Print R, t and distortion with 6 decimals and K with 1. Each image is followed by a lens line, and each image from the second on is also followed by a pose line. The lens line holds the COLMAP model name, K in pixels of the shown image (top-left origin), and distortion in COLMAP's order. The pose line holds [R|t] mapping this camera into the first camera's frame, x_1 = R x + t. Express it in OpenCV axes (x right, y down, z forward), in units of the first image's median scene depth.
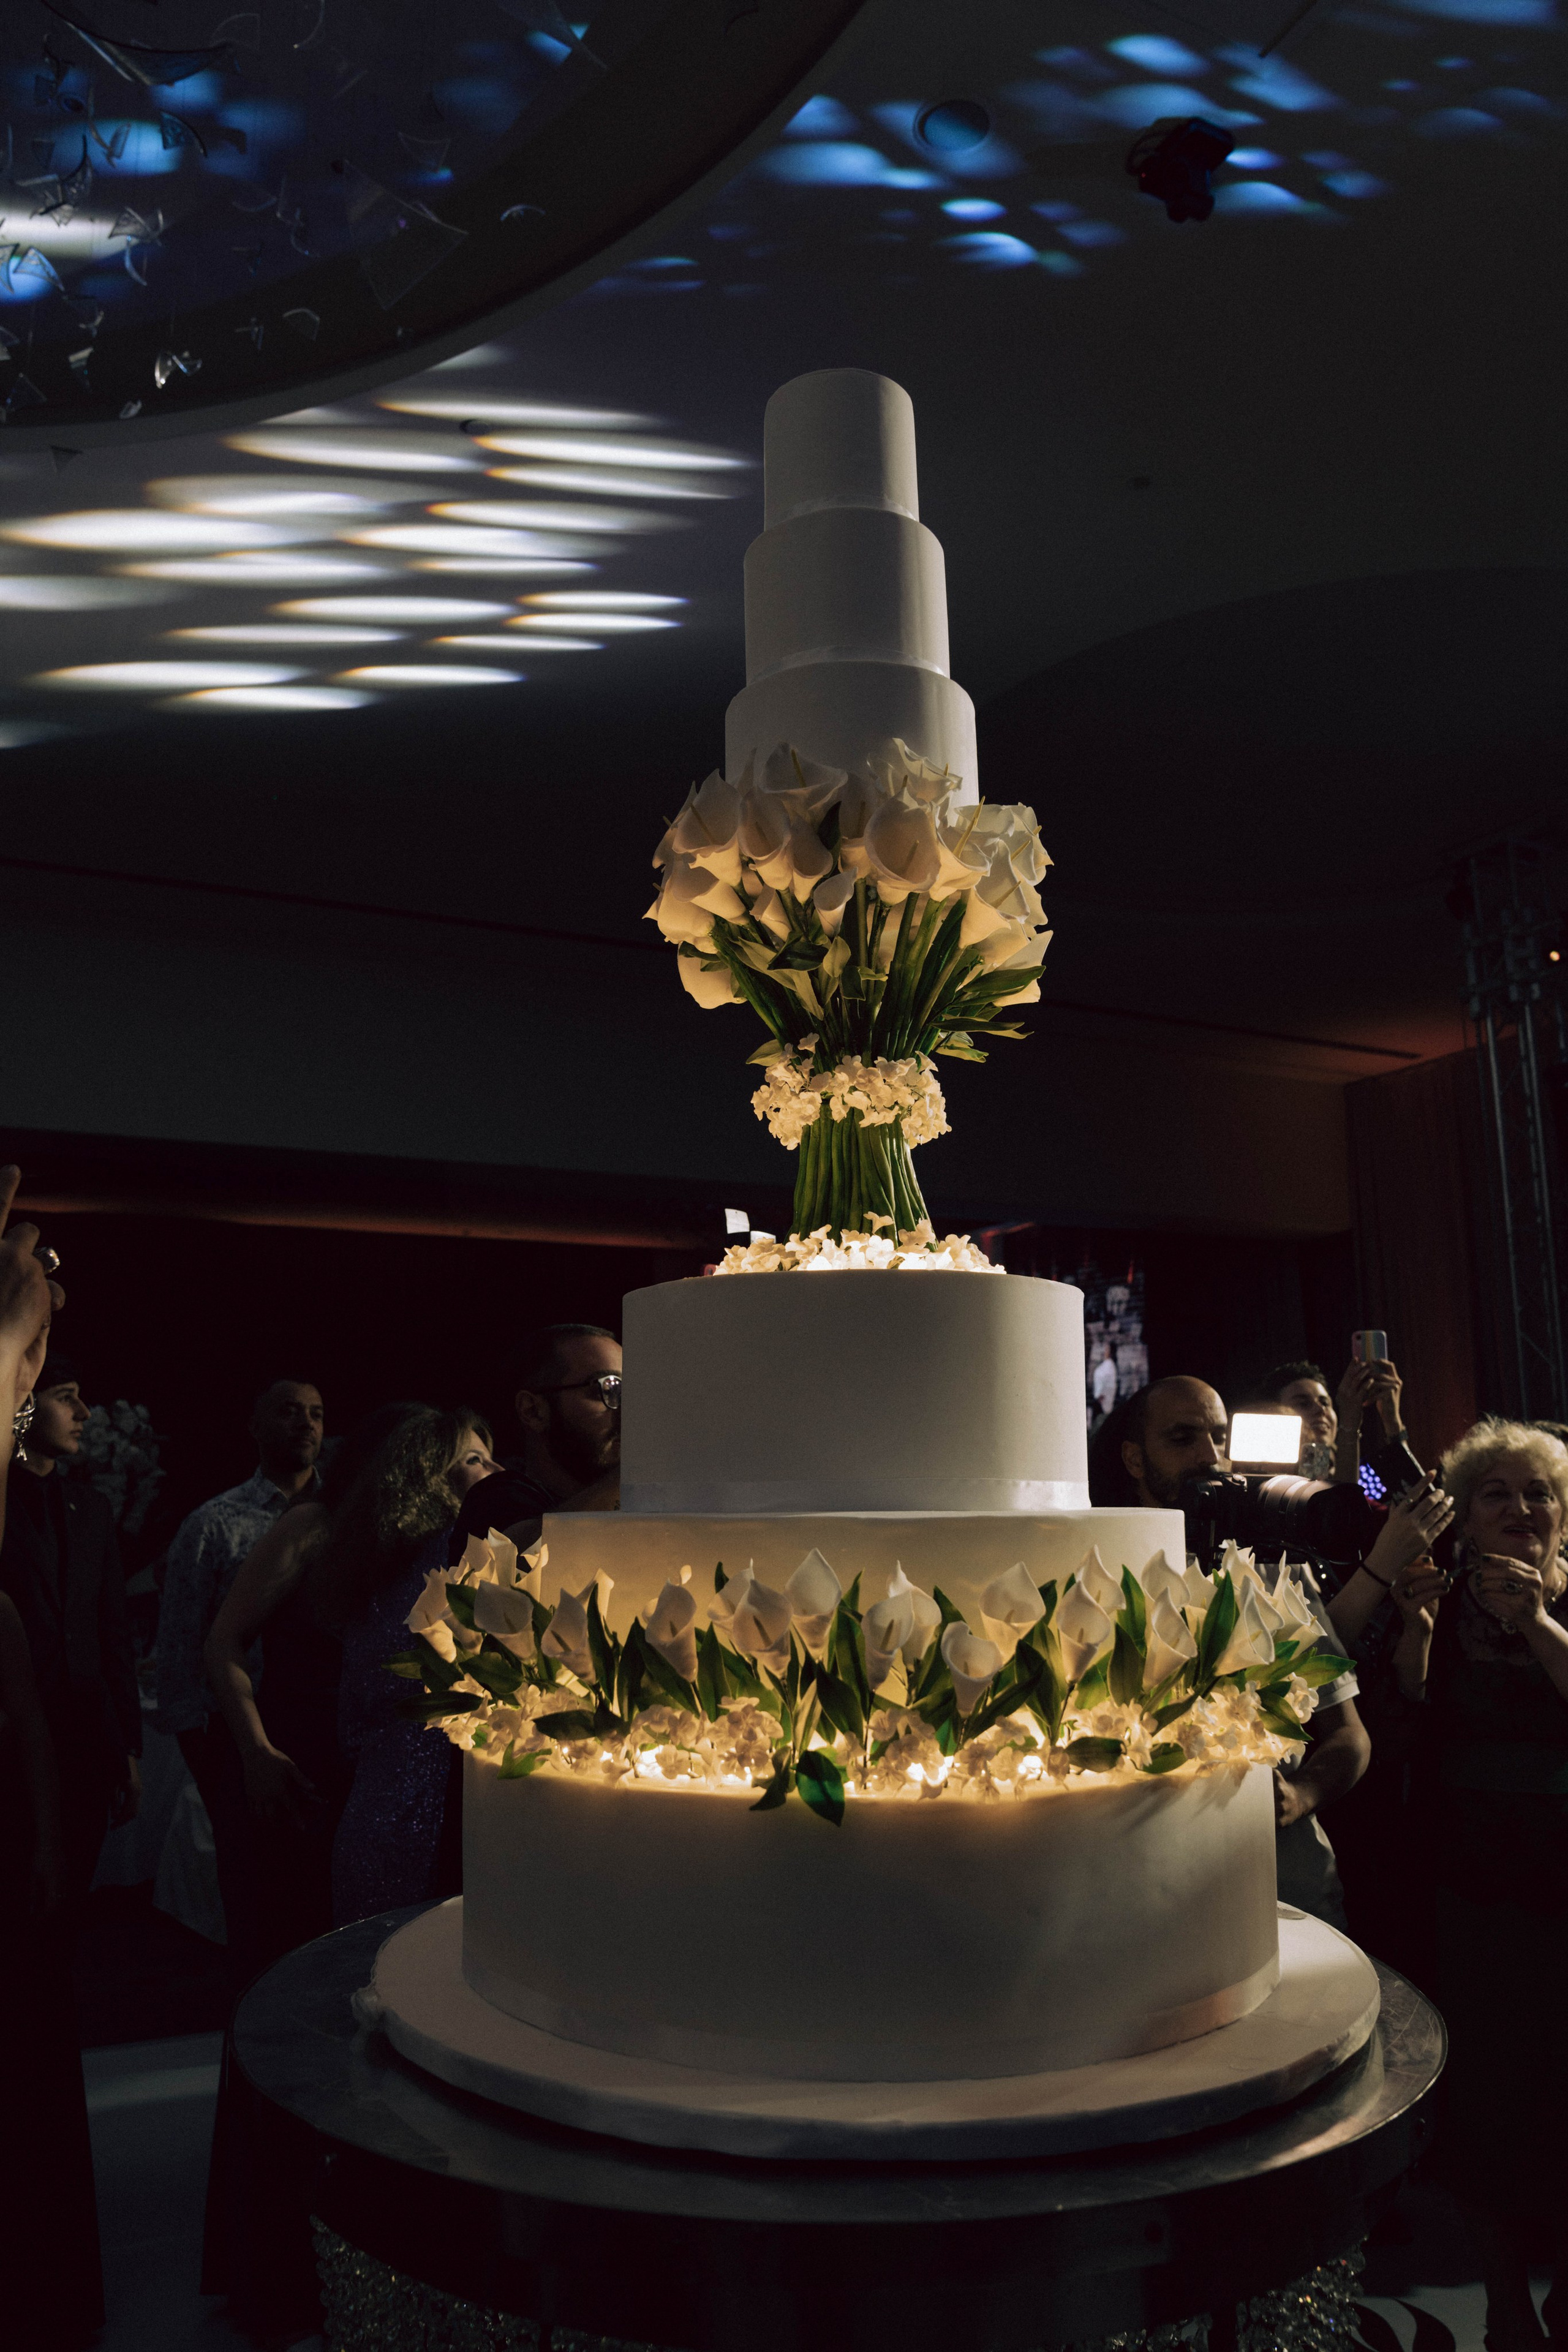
lens RADIAL K [[1694.0, 0, 775.7], [0, 1694.0, 1159.5], [0, 0, 1]] dist [-0.111398, 0.071391]
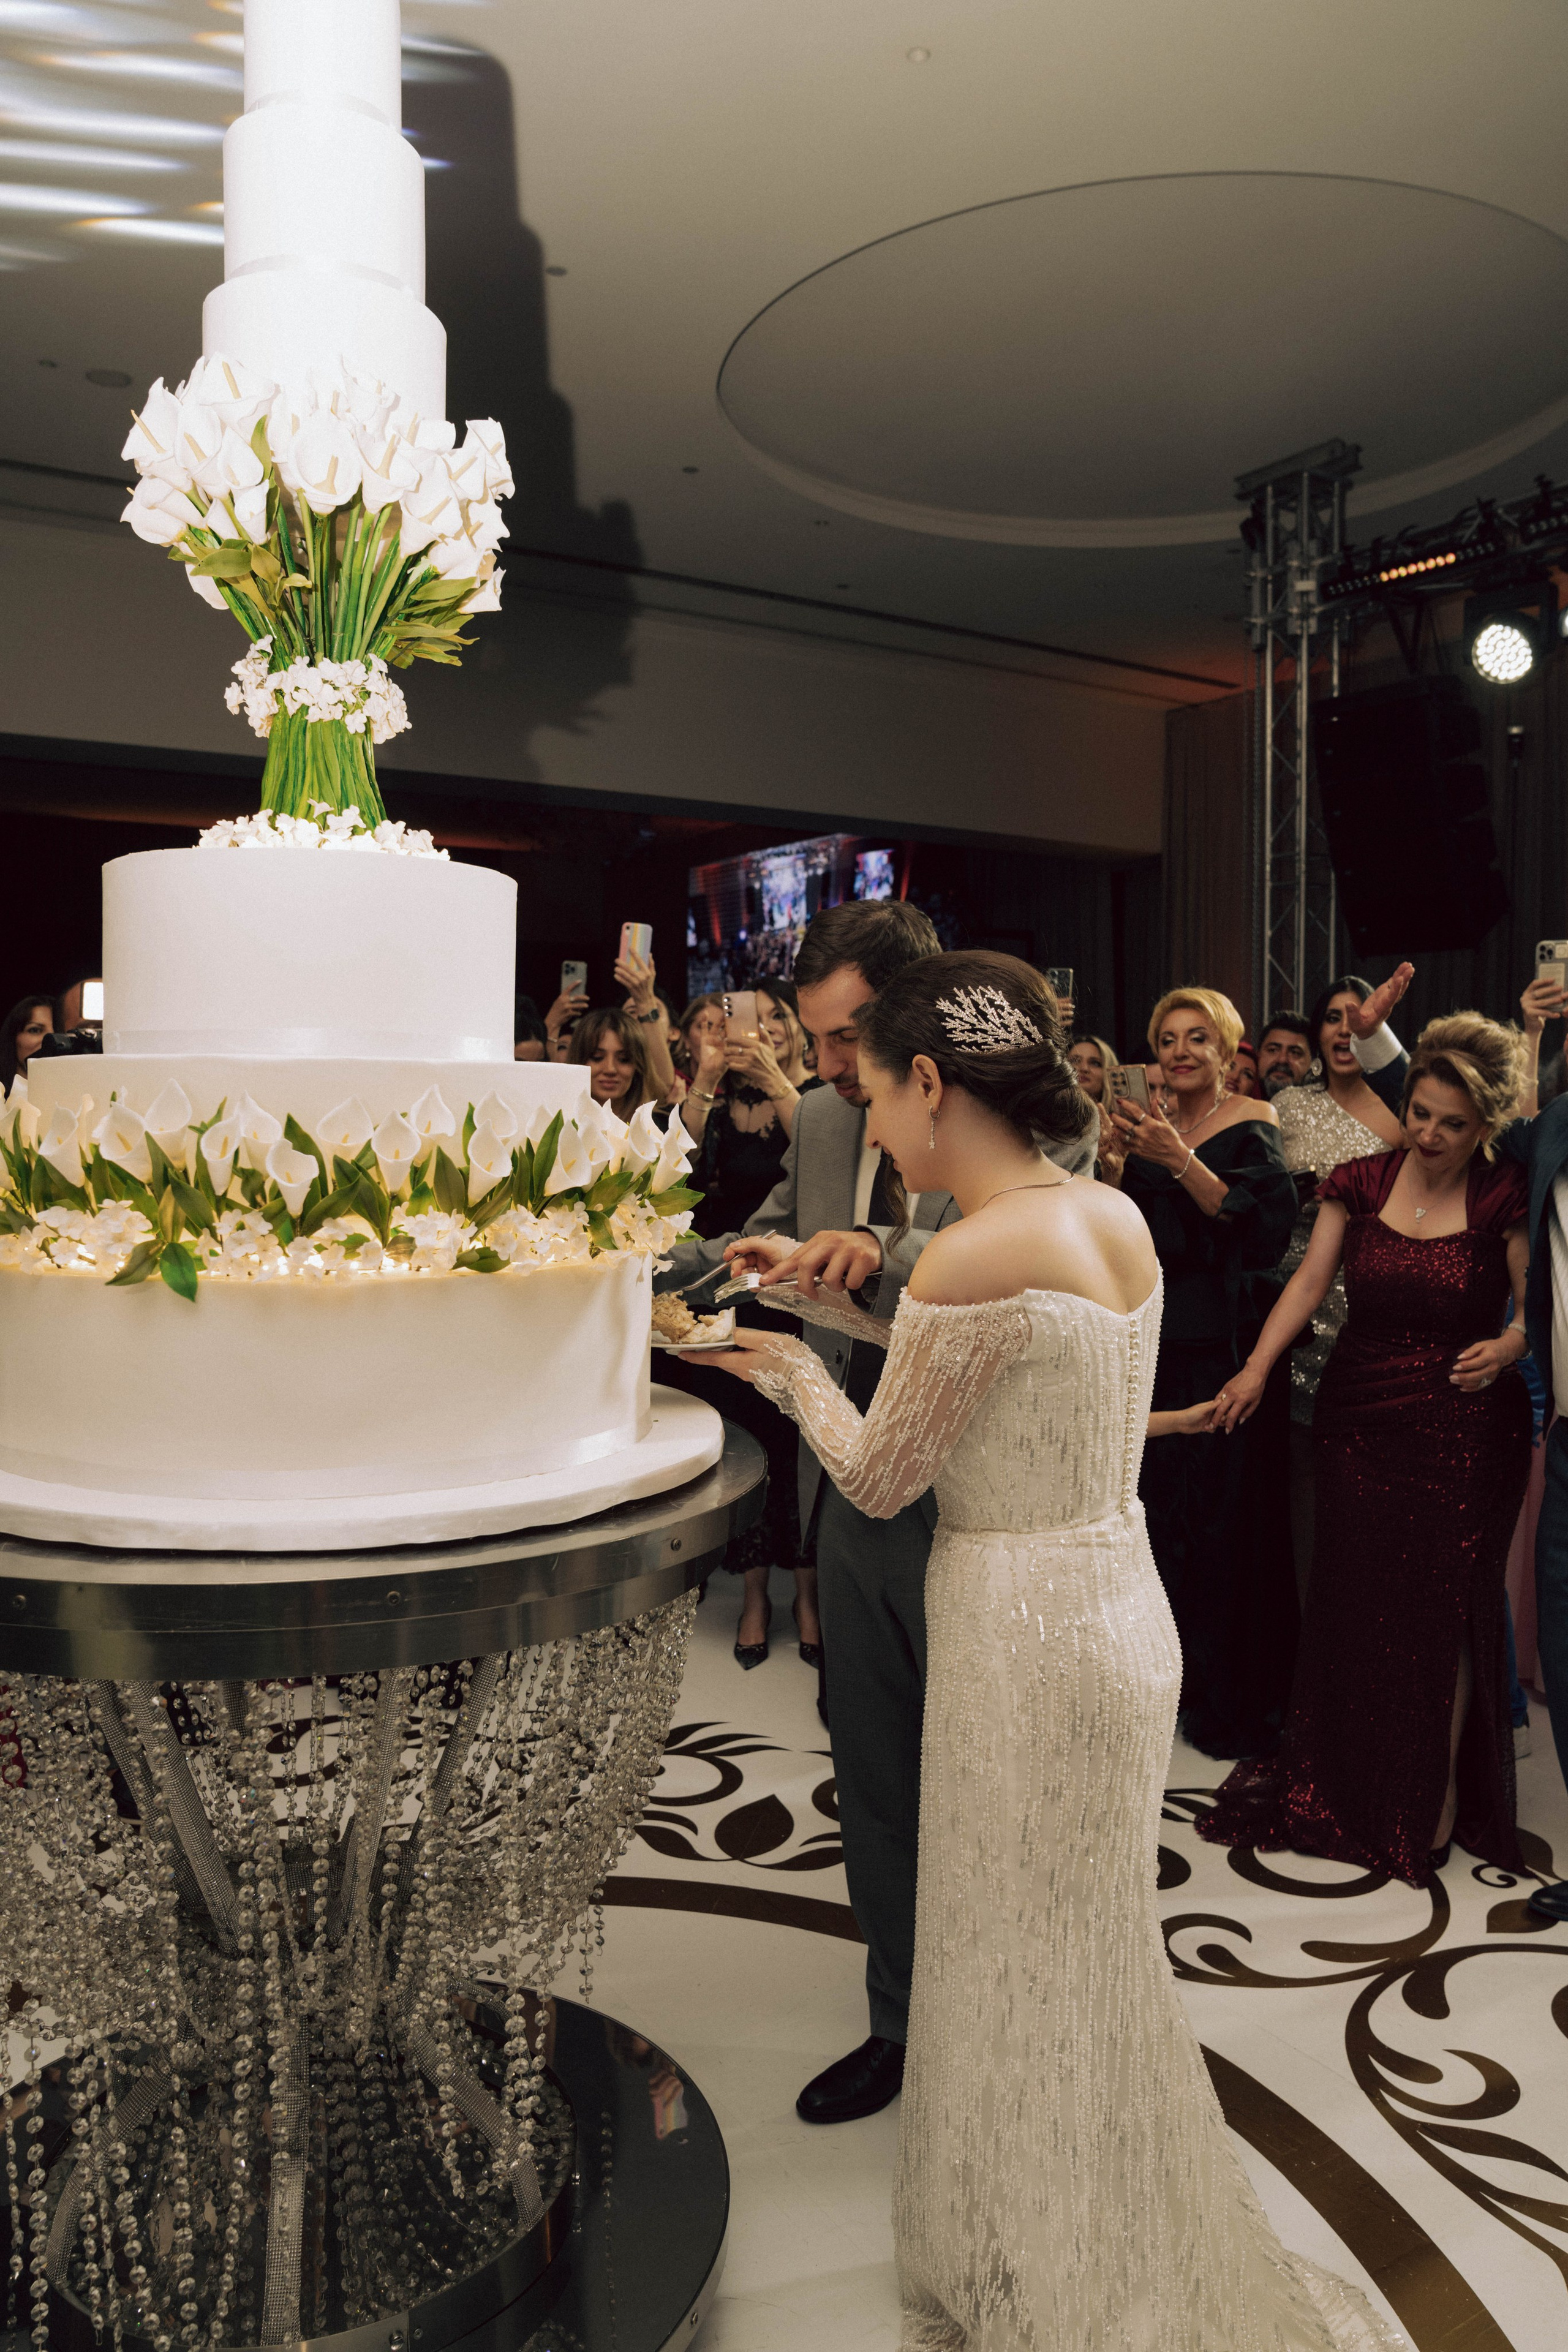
lens RADIAL K [[1666.7, 0, 799.6], [0, 1666.7, 1176.1], [0, 0, 1]] dist [-0.121046, 0.098638]
pose [[0.995685, 0.011777, 0.092043, 0.316868], [-0.033425, 0.970849, 0.237351, 0.004340], [-0.086564, -0.239403, 0.967054, -0.164607]]
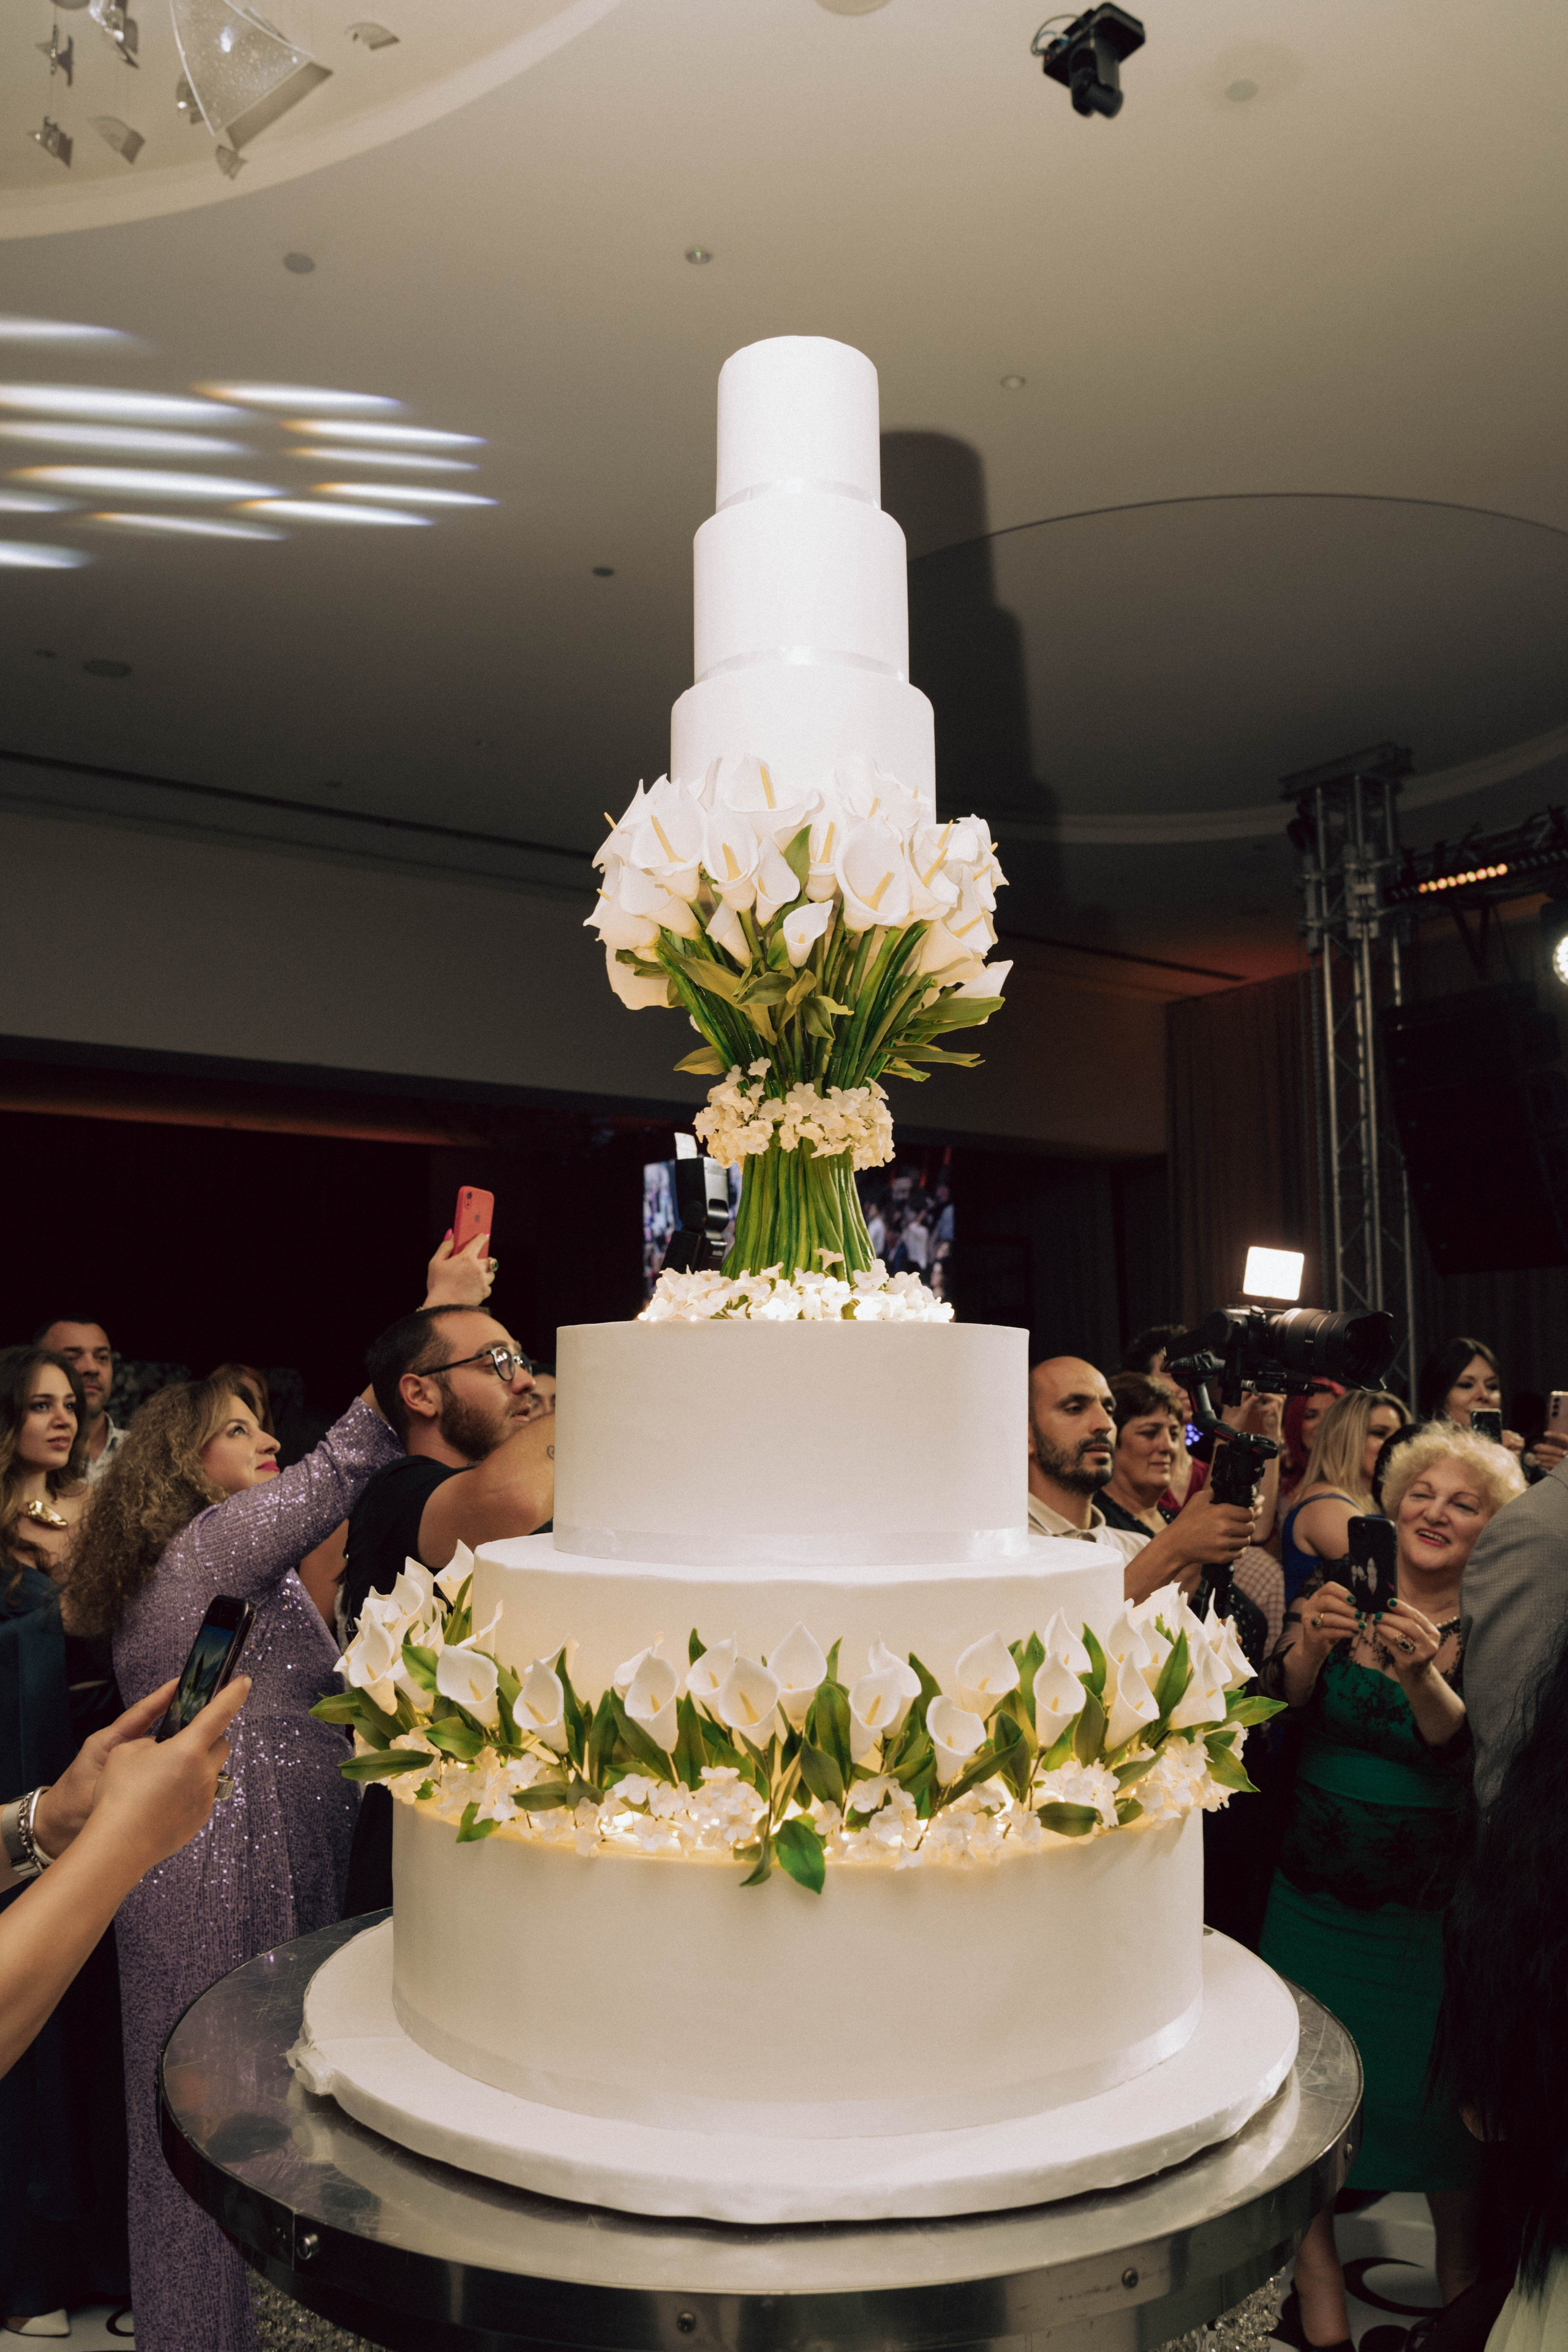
lens RADIAL K [[1795.7, 0, 786.4], [0, 1795.7, 1186.6], [0, 0, 1]] dist [-0.106654, 0.058570]
pose [[0.991176, 0.024561, 0.130258, -0.111913], [-0.034476, 0.996631, 0.074419, -0.090541], [-0.127992, -0.078253, 0.988683, -0.019030]]
